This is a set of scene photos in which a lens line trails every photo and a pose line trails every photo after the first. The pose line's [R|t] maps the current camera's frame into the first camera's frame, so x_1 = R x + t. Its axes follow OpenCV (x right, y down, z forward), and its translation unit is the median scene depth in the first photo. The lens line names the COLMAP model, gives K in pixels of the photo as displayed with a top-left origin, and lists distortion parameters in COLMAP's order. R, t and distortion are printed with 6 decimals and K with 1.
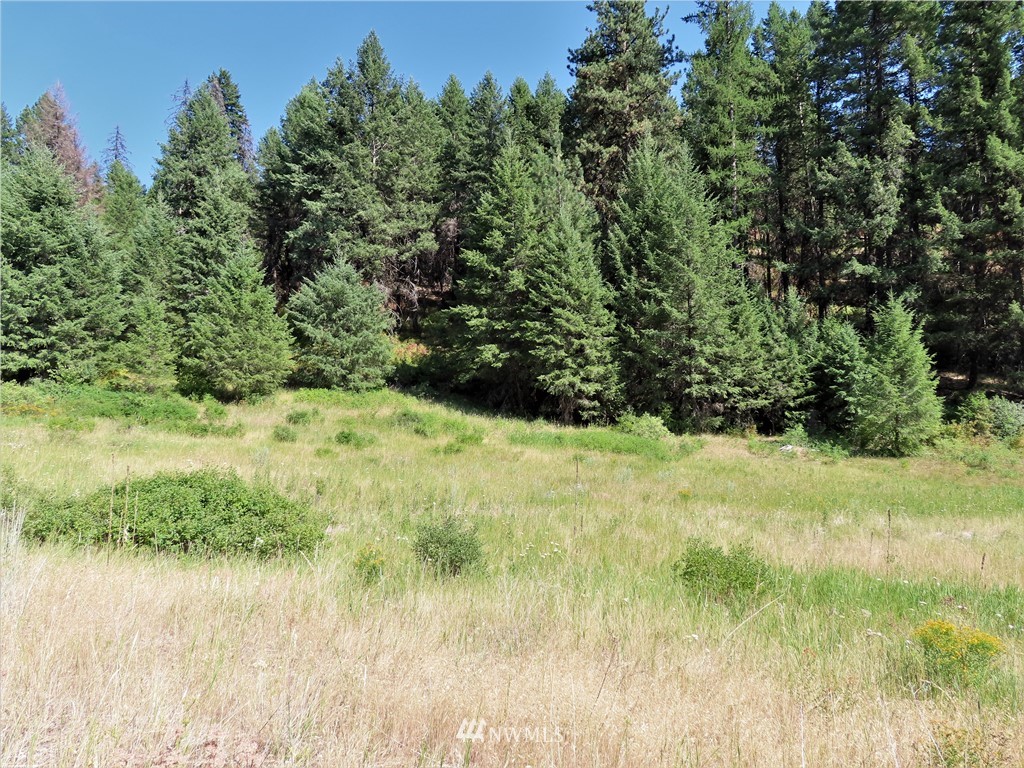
lens RADIAL K [[720.3, 0, 511.2], [0, 720.3, 388.5], [0, 0, 1]] dist [-0.022385, 0.004110]
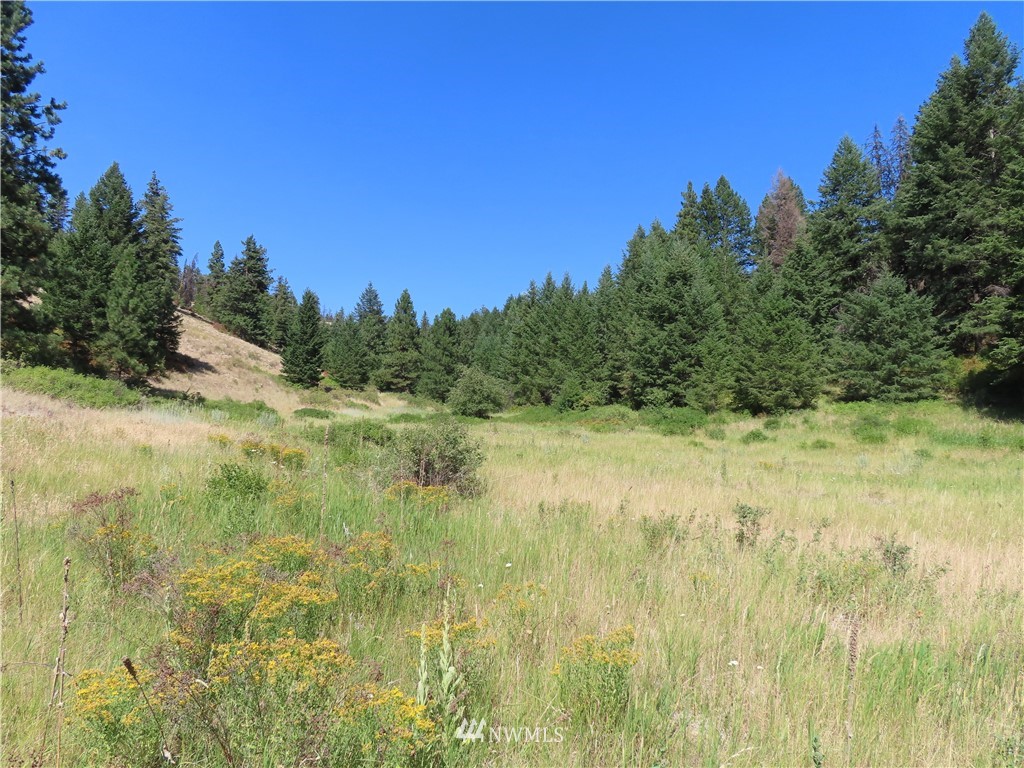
lens RADIAL K [[720.3, 0, 511.2], [0, 720.3, 383.1], [0, 0, 1]] dist [-0.022385, 0.004110]
pose [[0.440911, -0.076696, -0.894268, 0.474916], [0.021461, 0.996958, -0.074922, 0.043842], [0.897294, 0.013842, 0.441216, 0.090492]]
